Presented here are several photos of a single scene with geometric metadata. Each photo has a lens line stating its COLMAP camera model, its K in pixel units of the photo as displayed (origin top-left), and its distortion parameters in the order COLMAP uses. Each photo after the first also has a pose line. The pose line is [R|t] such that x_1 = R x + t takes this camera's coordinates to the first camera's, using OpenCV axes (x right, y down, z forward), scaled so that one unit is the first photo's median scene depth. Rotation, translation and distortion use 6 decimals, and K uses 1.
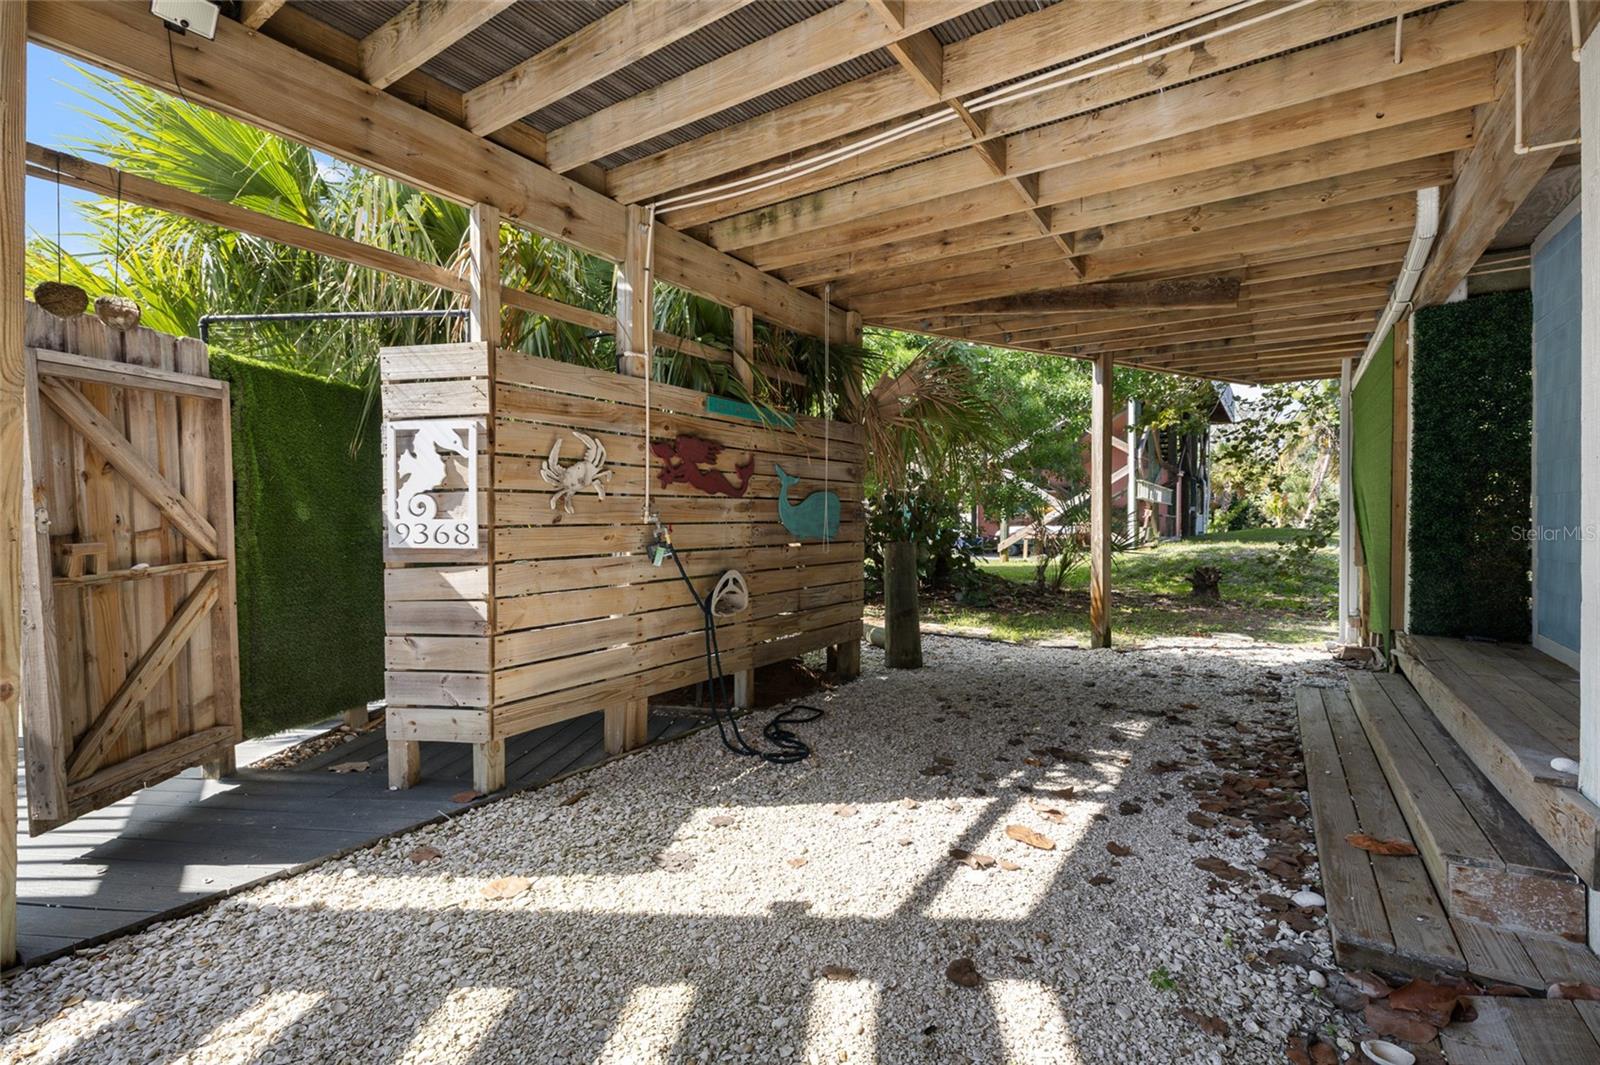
lens RADIAL K [[717.6, 0, 798.7], [0, 717.6, 519.9], [0, 0, 1]] dist [-0.000581, 0.000020]
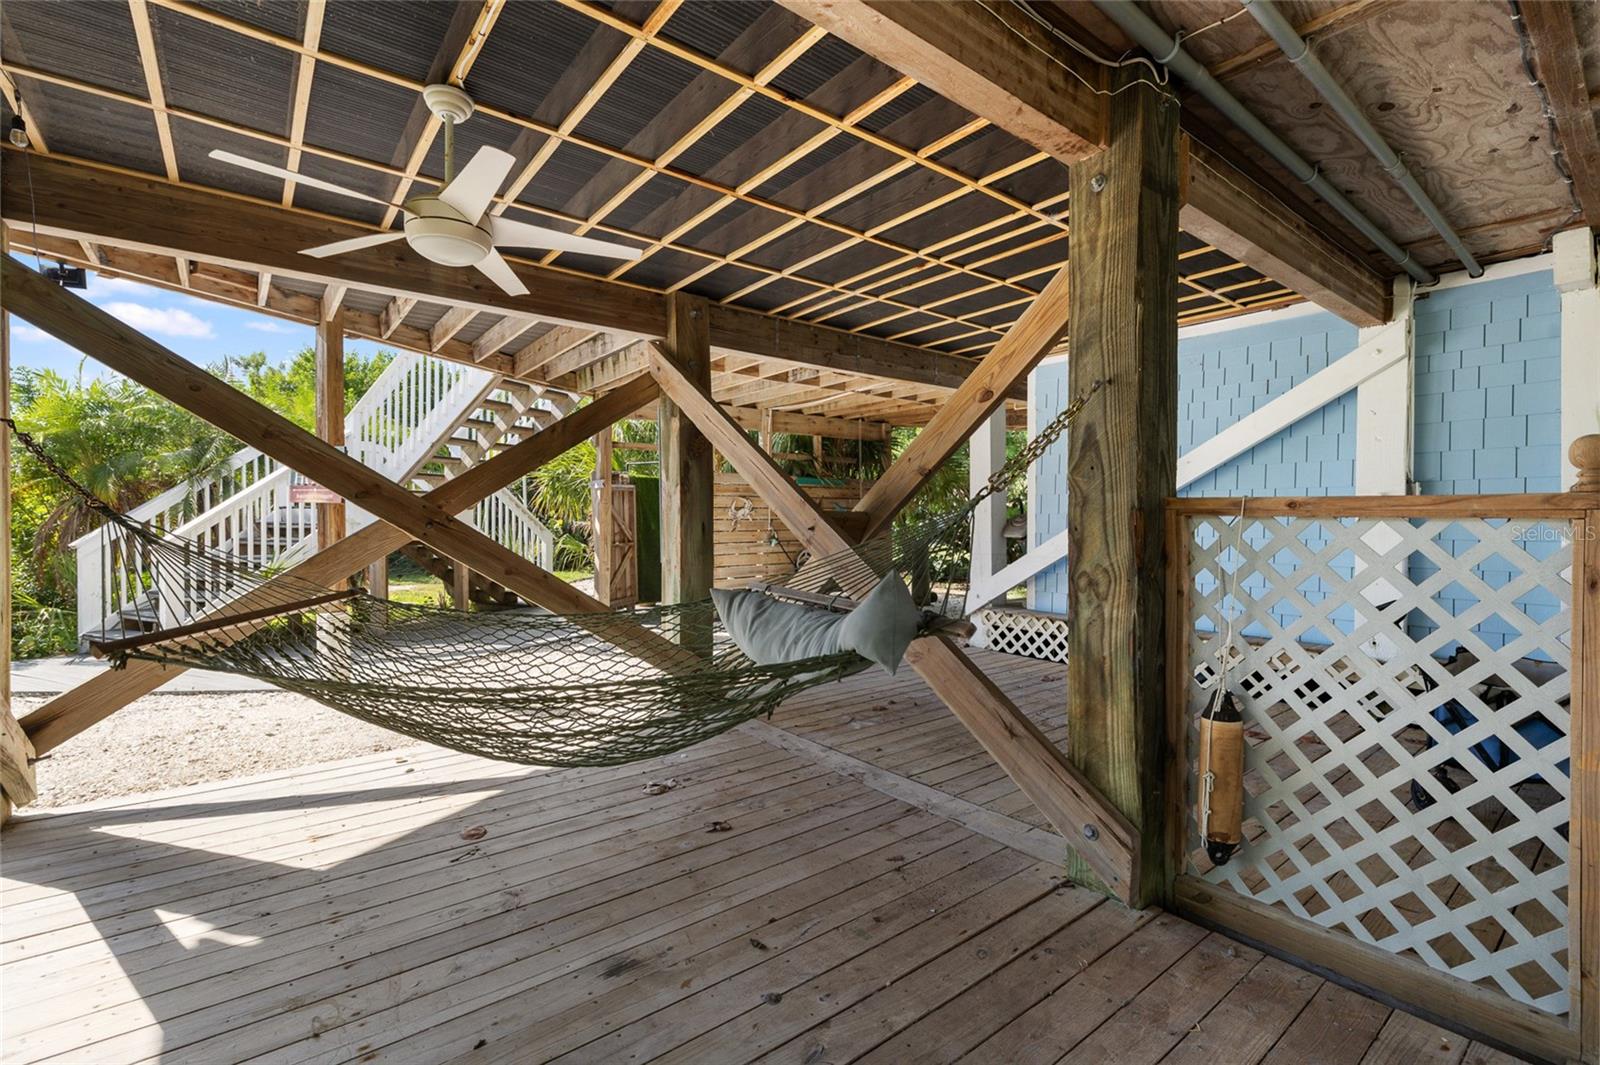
lens RADIAL K [[717.6, 0, 801.1], [0, 717.6, 531.9], [0, 0, 1]] dist [-0.000581, 0.000020]
pose [[0.950066, 0.000387, -0.312049, 0.719675], [0.003098, 0.999938, 0.010670, -0.016273], [0.312034, -0.011104, 0.950006, -1.457259]]
